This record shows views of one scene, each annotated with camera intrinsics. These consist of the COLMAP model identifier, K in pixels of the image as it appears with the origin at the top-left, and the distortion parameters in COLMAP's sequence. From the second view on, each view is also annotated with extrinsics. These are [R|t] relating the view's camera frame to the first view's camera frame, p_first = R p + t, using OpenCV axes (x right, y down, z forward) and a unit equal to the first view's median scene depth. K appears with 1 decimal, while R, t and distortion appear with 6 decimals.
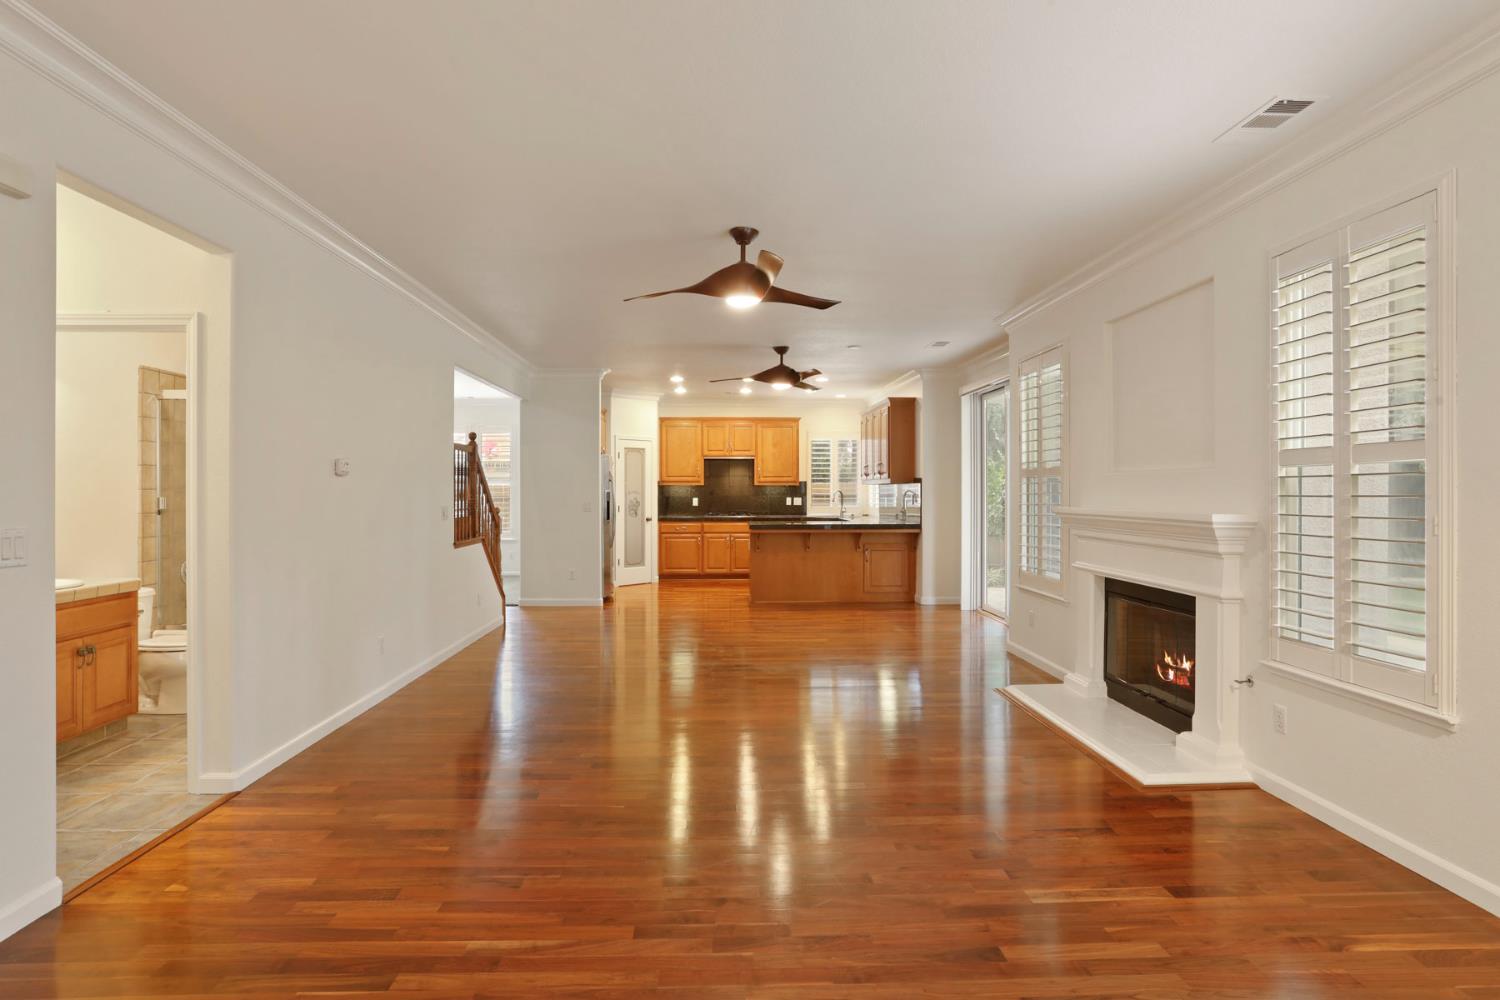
lens RADIAL K [[865.5, 0, 744.8], [0, 865.5, 490.4], [0, 0, 1]] dist [-0.023644, 0.000249]
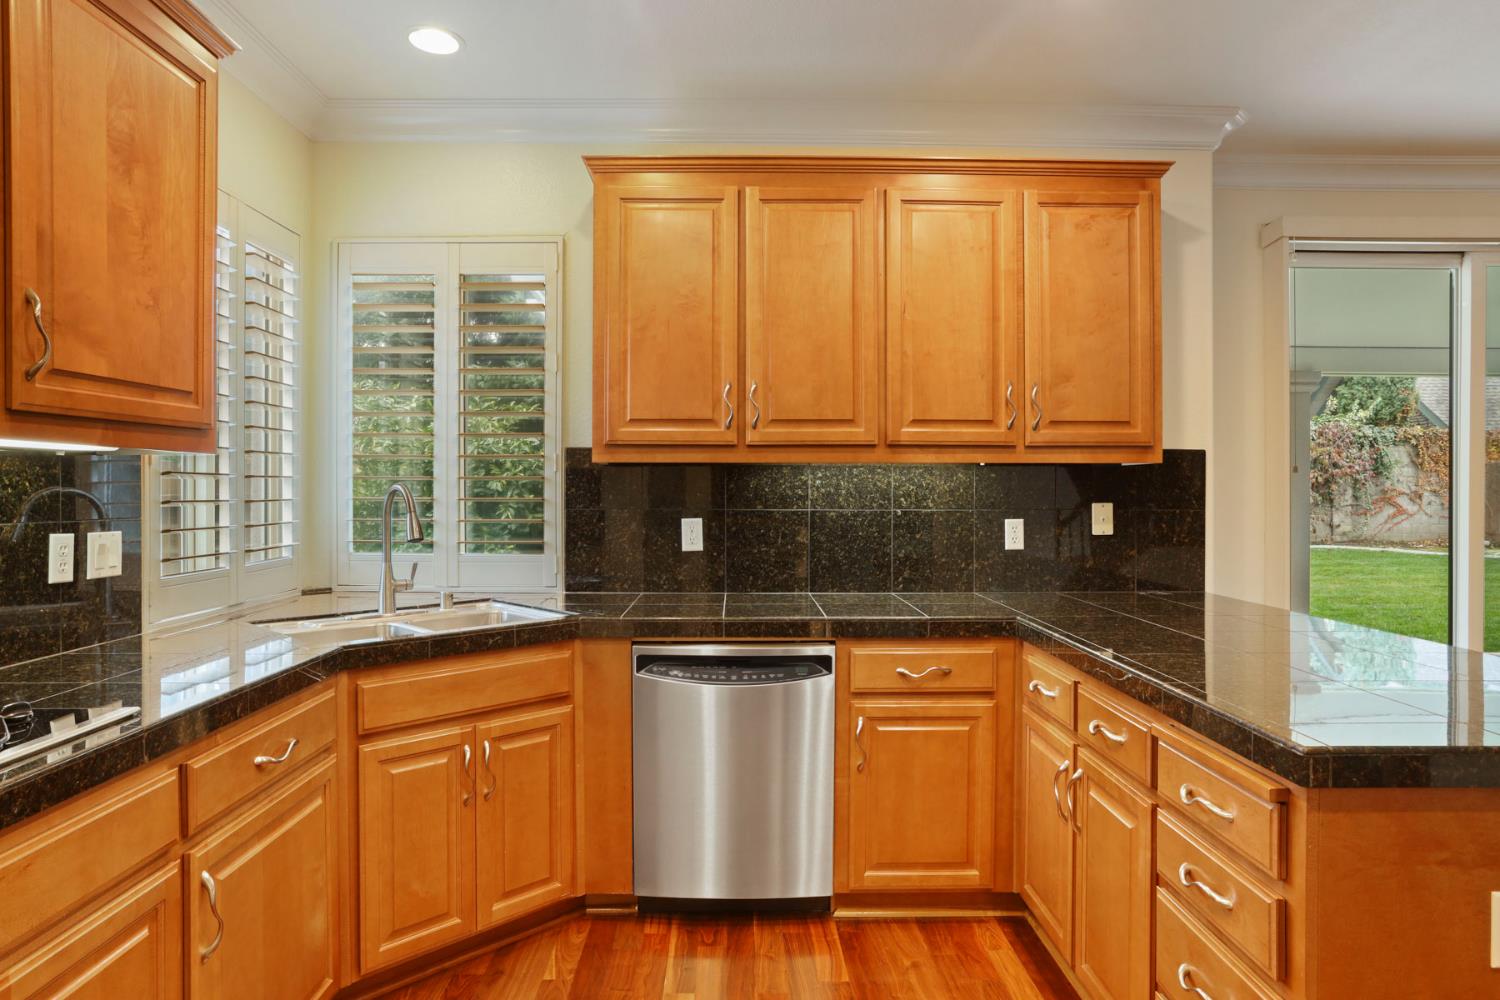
lens RADIAL K [[865.5, 0, 754.0], [0, 865.5, 493.9], [0, 0, 1]] dist [-0.023644, 0.000249]
pose [[0.036341, -0.004573, 0.999329, -0.099084], [-0.001753, 0.999988, 0.004640, 0.000396], [-0.999338, -0.001920, 0.036333, 0.923502]]
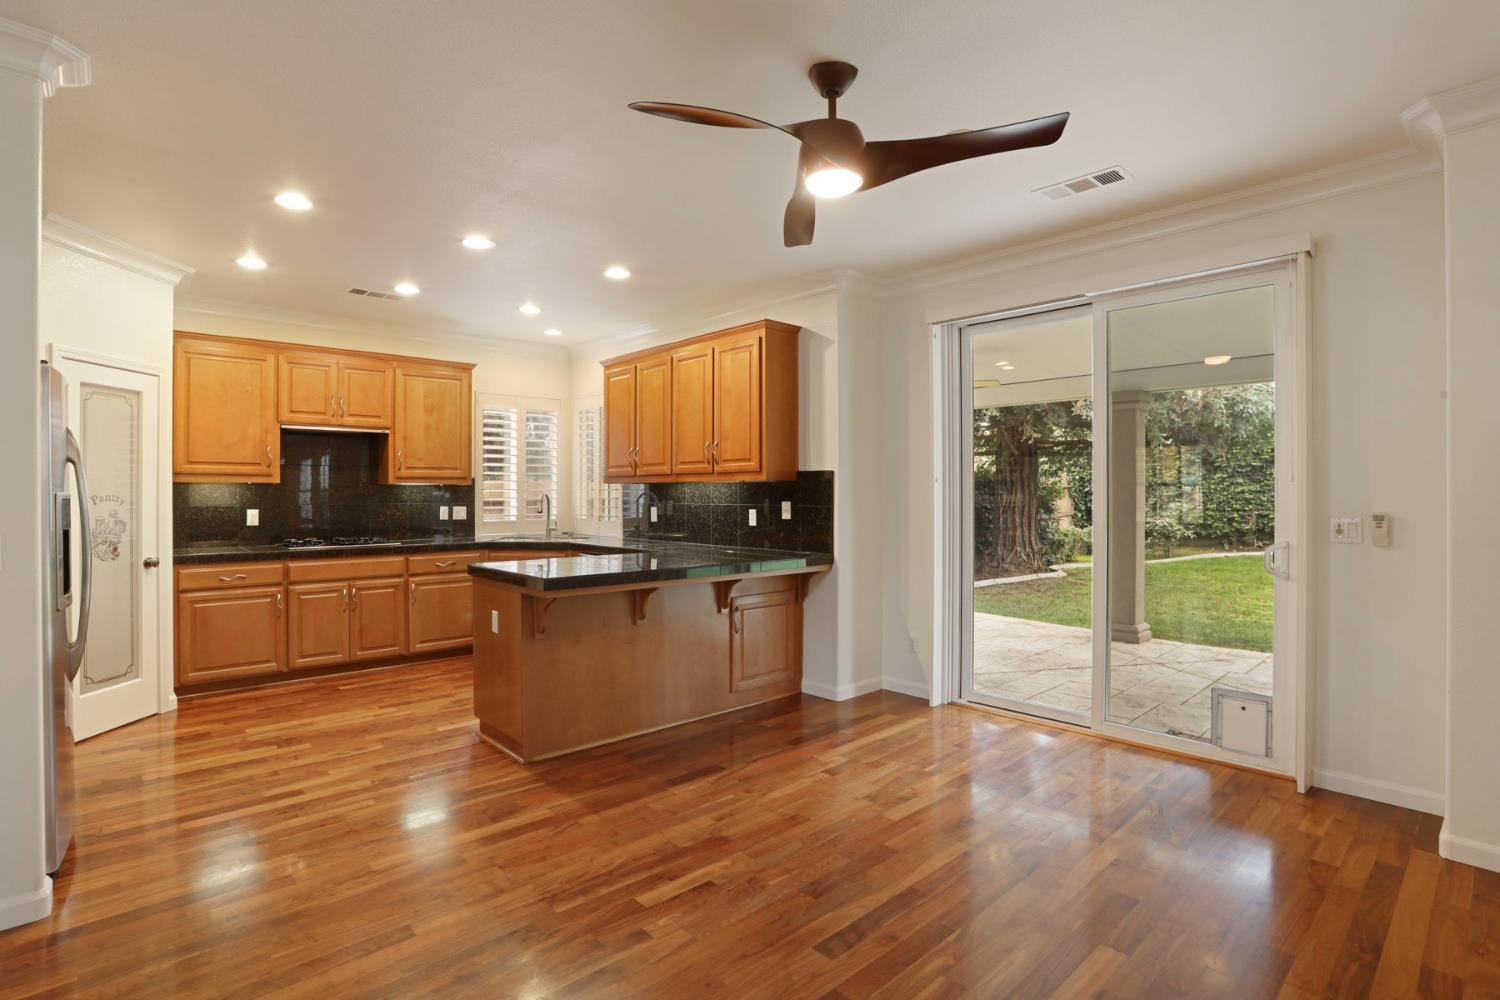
lens RADIAL K [[731.4, 0, 744.5], [0, 731.4, 496.7], [0, 0, 1]] dist [-0.045138, 0.005649]
pose [[0.762914, -0.002536, 0.646495, -0.111552], [-0.000111, 0.999992, 0.004053, -0.000007], [-0.646500, -0.003164, 0.762907, 0.542378]]
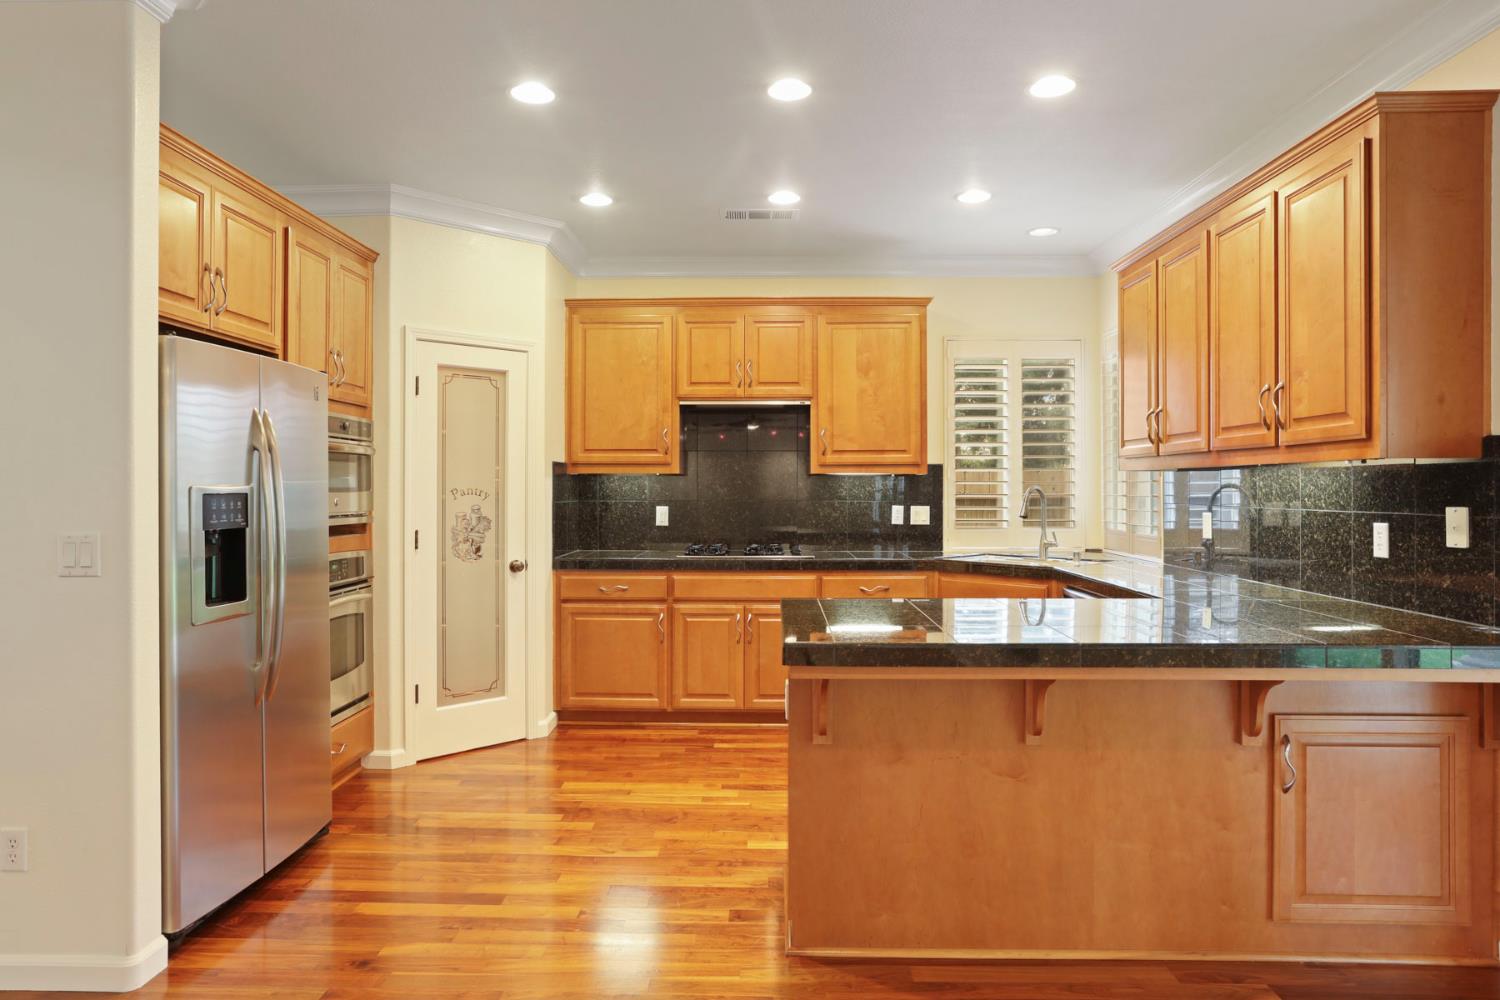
lens RADIAL K [[923.2, 0, 744.3], [0, 923.2, 486.9], [0, 0, 1]] dist [-0.034983, 0.011813]
pose [[0.997989, 0.002047, -0.063348, 0.007842], [-0.002029, 0.999998, 0.000348, -0.000317], [0.063349, -0.000219, 0.997991, 0.606159]]
